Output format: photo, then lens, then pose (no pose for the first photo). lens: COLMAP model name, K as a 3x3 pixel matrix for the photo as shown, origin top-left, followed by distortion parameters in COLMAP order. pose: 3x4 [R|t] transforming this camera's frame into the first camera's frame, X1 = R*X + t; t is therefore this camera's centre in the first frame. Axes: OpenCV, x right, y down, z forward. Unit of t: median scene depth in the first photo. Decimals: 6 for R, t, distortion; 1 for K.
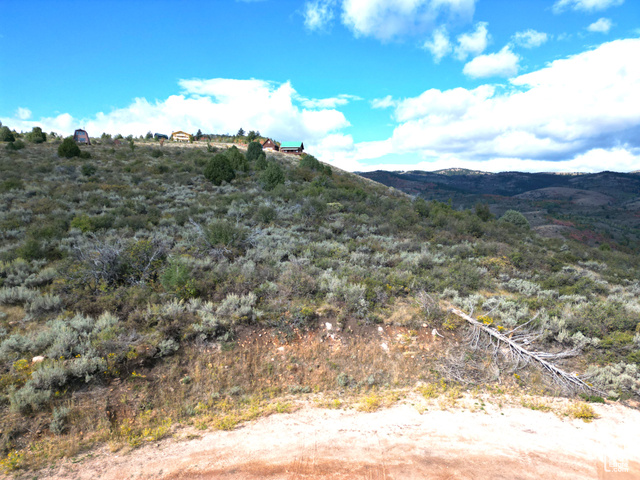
lens RADIAL K [[441.5, 0, 321.1], [0, 441.5, 239.1], [0, 0, 1]] dist [0.062385, -0.054802]
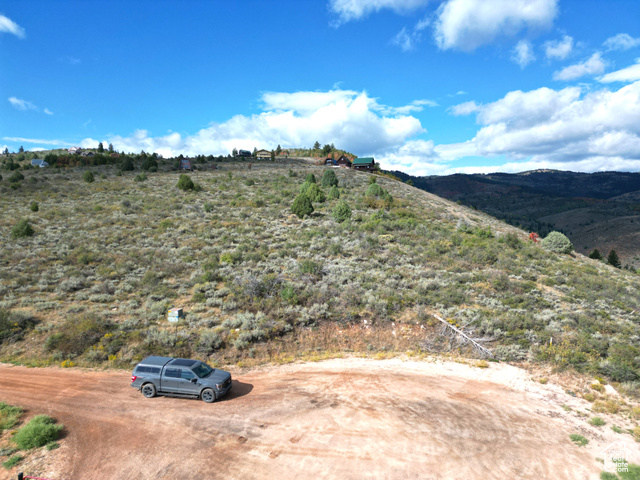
lens RADIAL K [[441.5, 0, 319.8], [0, 441.5, 235.0], [0, 0, 1]] dist [0.062385, -0.054802]
pose [[0.985399, -0.003621, -0.170224, 0.043660], [-0.000129, 0.999758, -0.022014, -0.039924], [0.170263, 0.021714, 0.985159, -0.272288]]
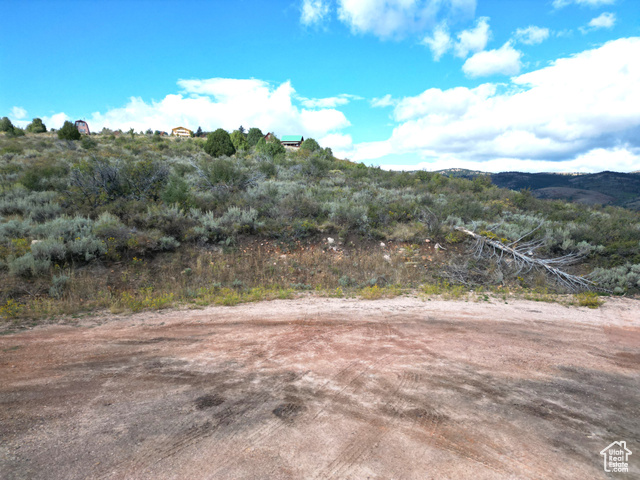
lens RADIAL K [[441.5, 0, 320.2], [0, 441.5, 241.7], [0, 0, 1]] dist [0.062385, -0.054802]
pose [[0.999998, 0.000233, -0.001787, -0.001269], [-0.000225, 0.999991, 0.004337, 0.057011], [0.001788, -0.004336, 0.999989, 0.003010]]
